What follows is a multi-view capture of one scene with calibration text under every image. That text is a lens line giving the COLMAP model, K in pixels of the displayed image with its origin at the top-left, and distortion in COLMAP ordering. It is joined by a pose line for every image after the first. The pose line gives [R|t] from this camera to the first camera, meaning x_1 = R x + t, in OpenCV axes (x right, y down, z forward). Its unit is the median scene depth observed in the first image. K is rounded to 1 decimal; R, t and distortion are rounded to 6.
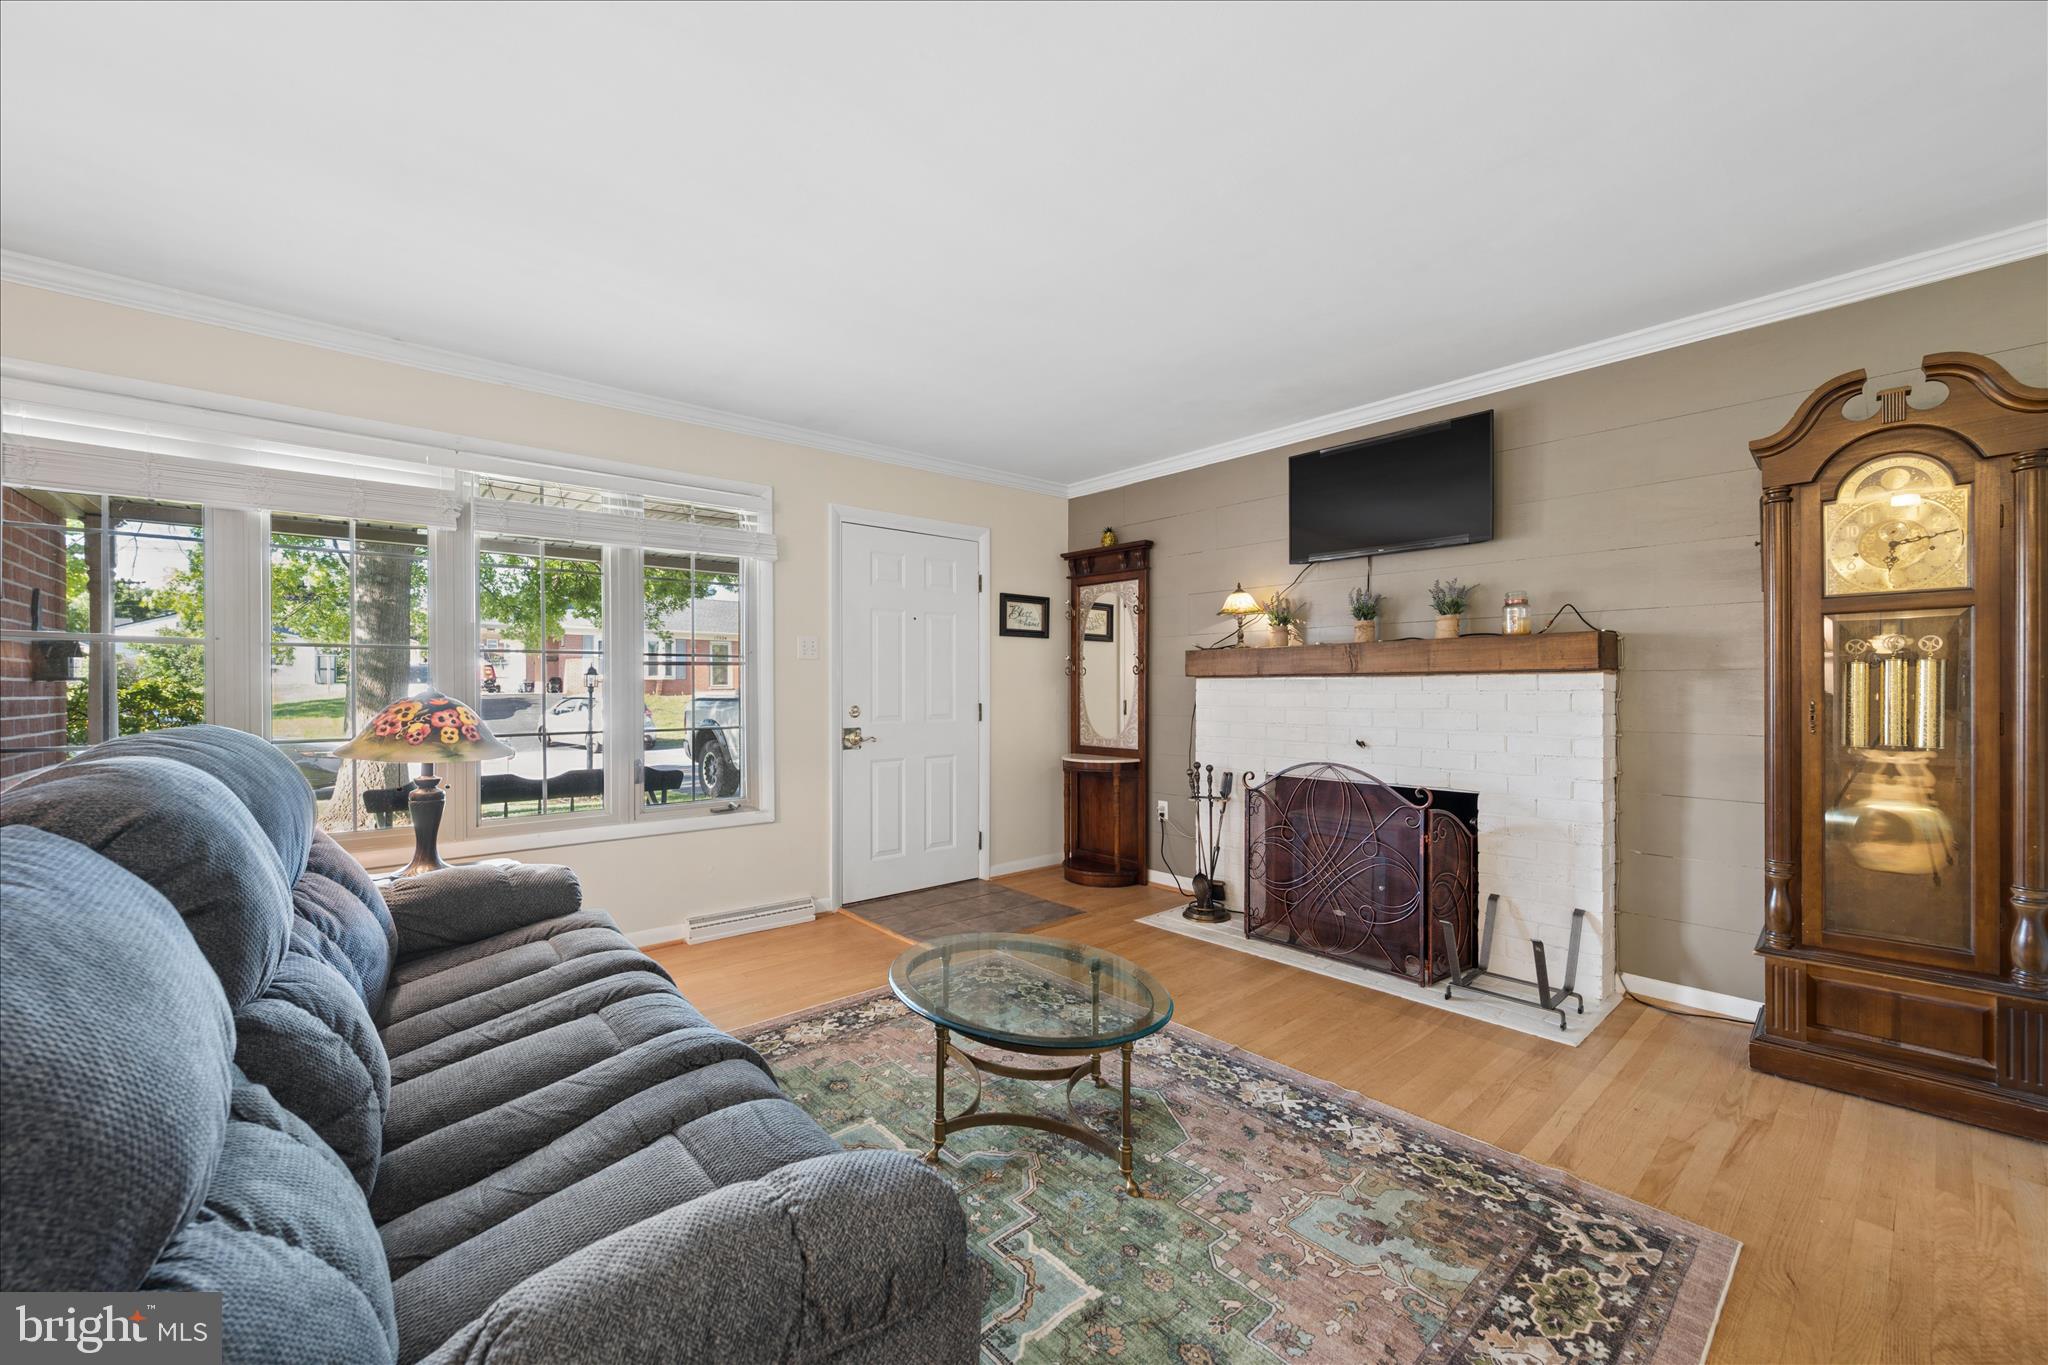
lens RADIAL K [[804.1, 0, 1028.4], [0, 804.1, 690.0], [0, 0, 1]] dist [-0.000943, 0.000540]
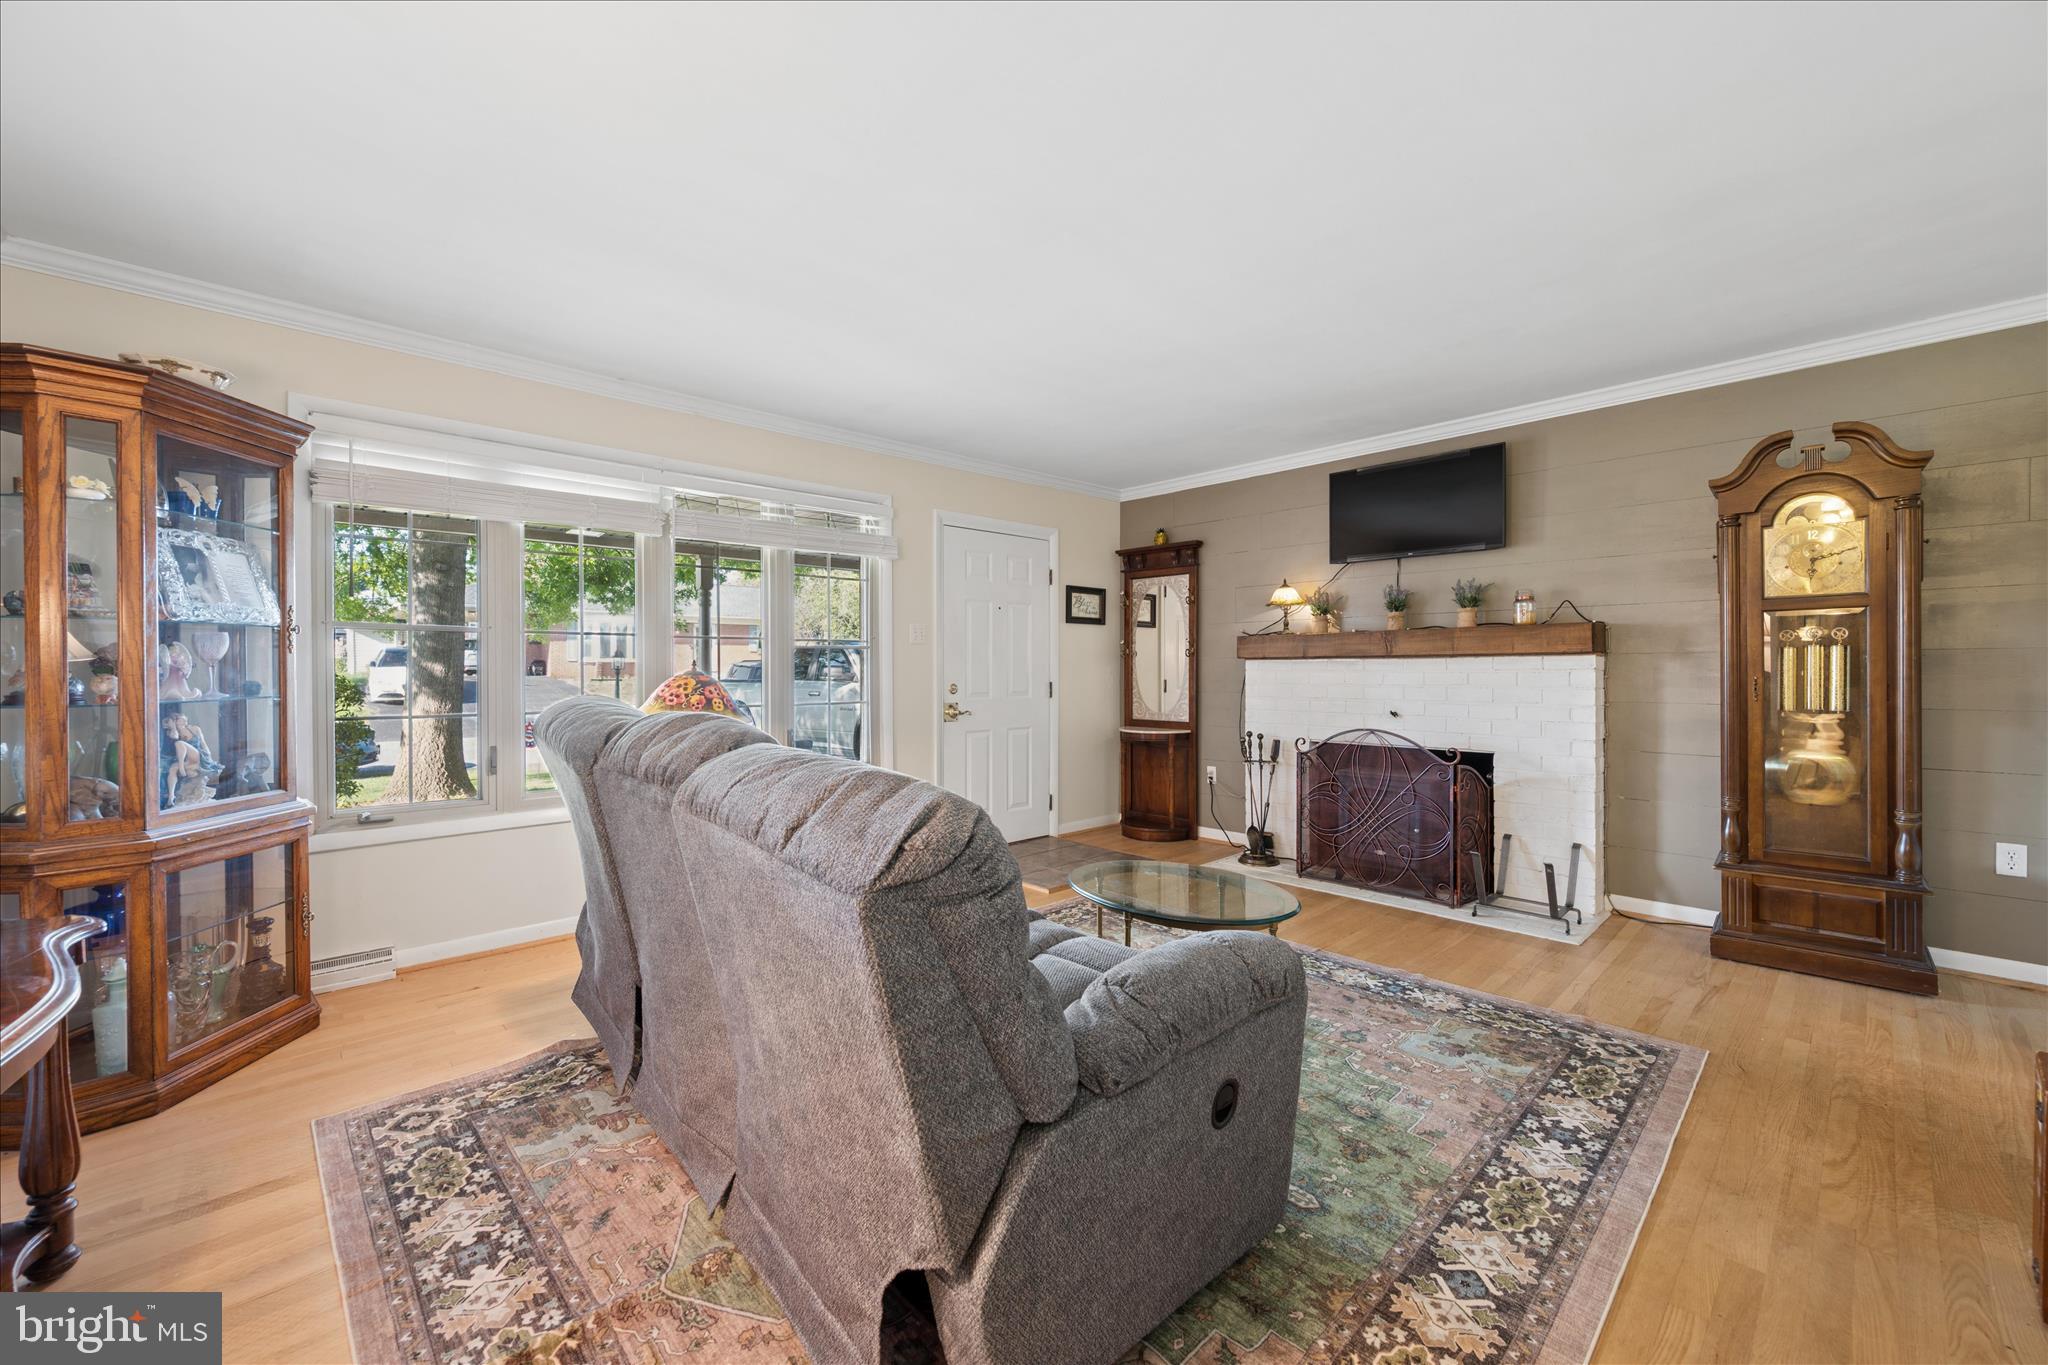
lens RADIAL K [[804.9, 0, 1024.2], [0, 804.9, 671.0], [0, 0, 1]] dist [-0.001162, -0.000326]
pose [[0.999406, -0.000883, 0.034457, -0.222564], [0.000950, 0.999998, -0.001939, 0.005038], [-0.034455, 0.001970, 0.999404, -0.228886]]
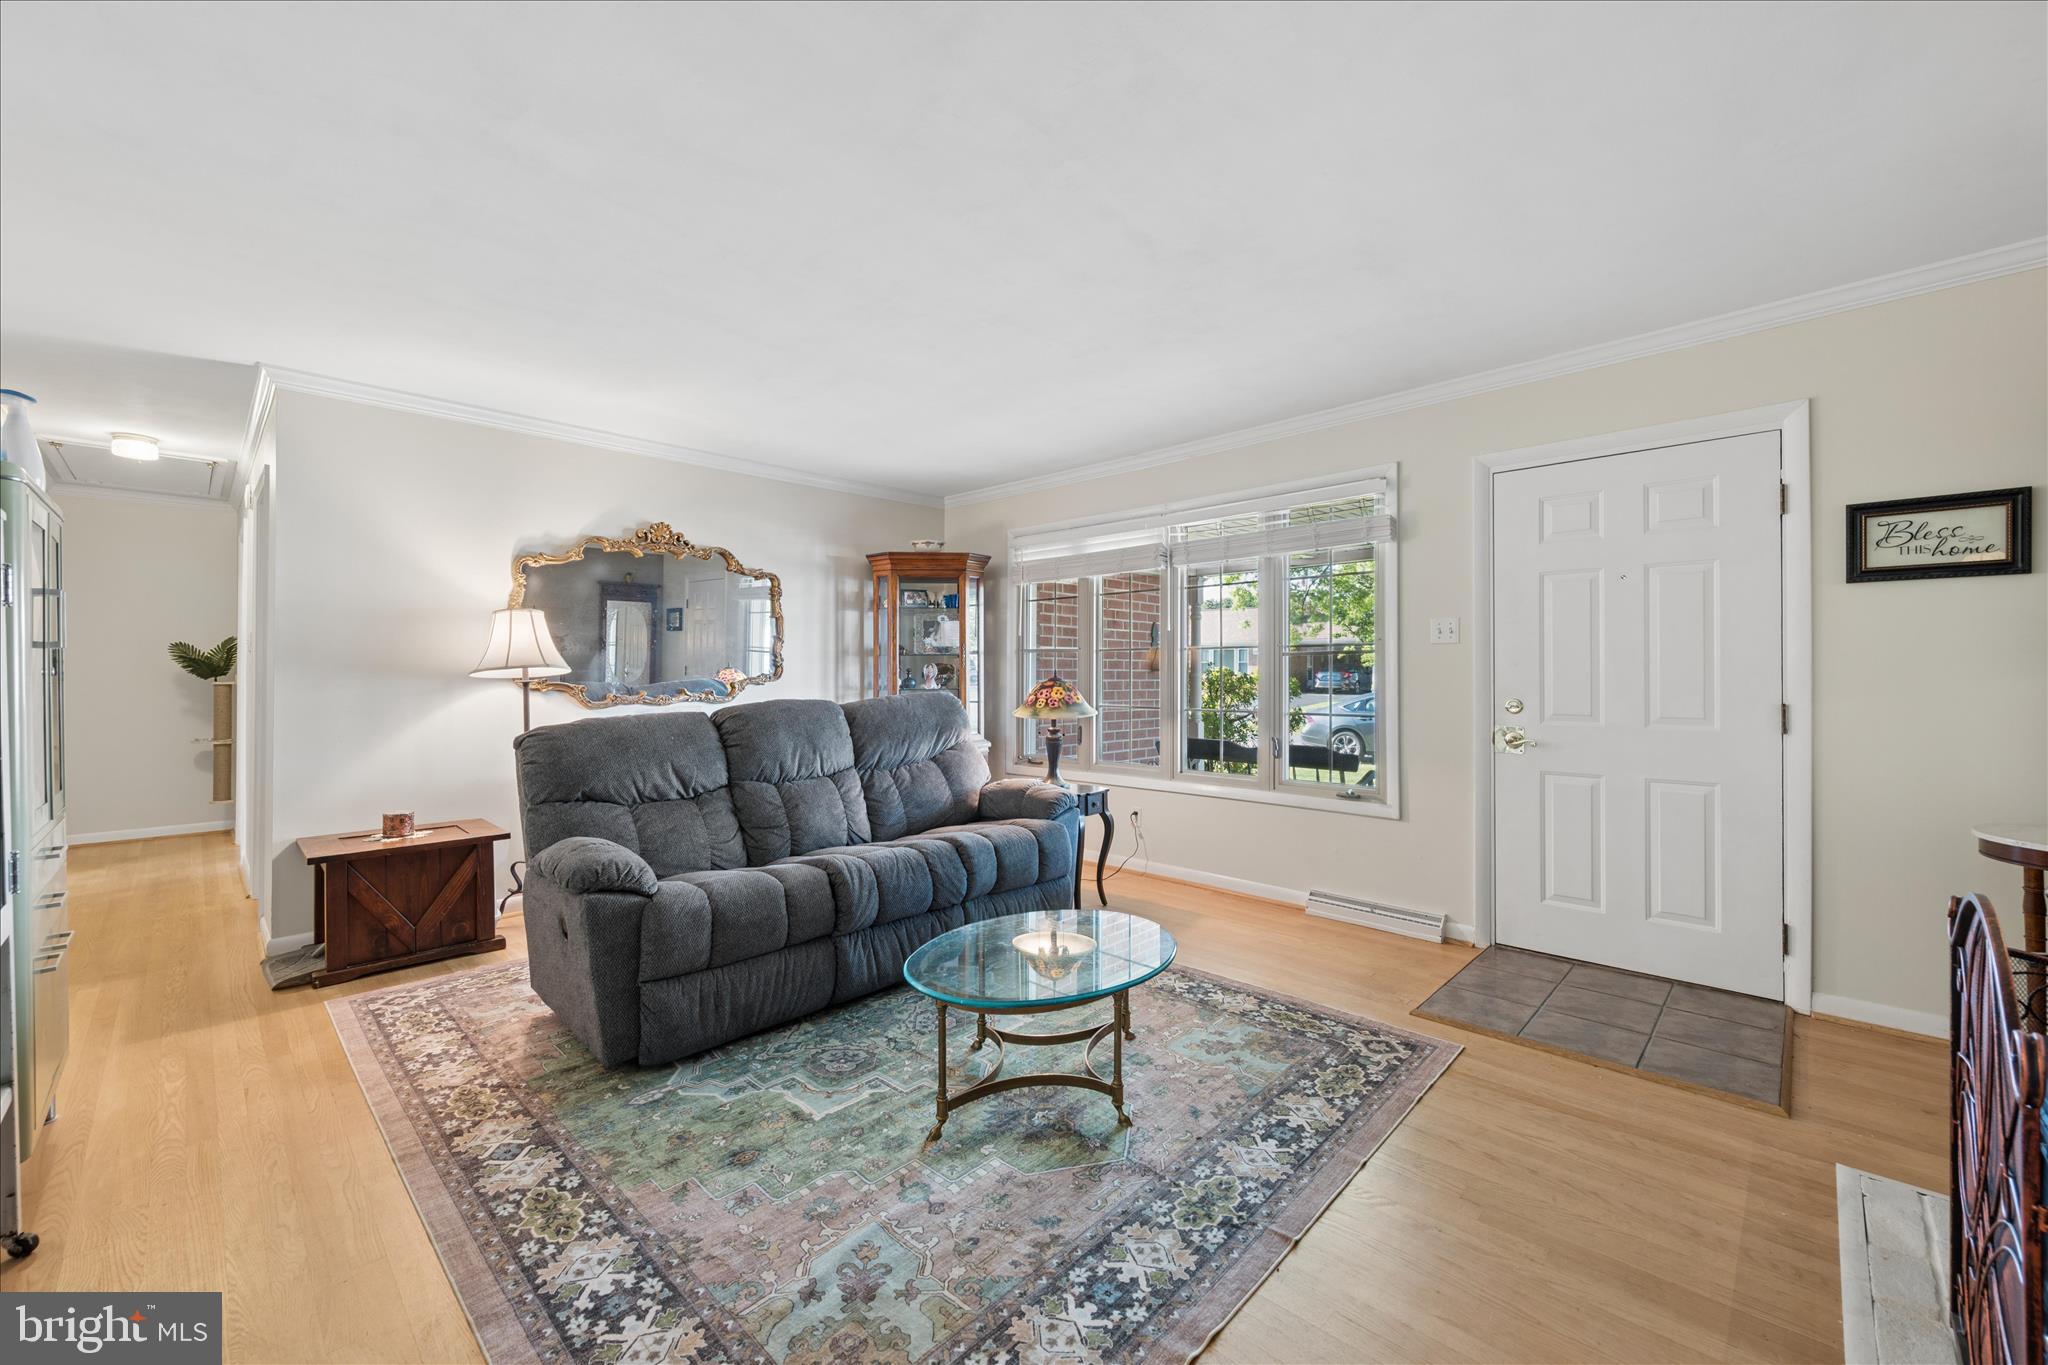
lens RADIAL K [[812.2, 0, 1016.4], [0, 812.2, 672.6], [0, 0, 1]] dist [-0.001622, -0.000156]
pose [[0.077088, -0.000973, -0.997024, 0.786431], [-0.003933, 0.999991, -0.001280, -0.005496], [0.997017, 0.004020, 0.077083, 0.646285]]
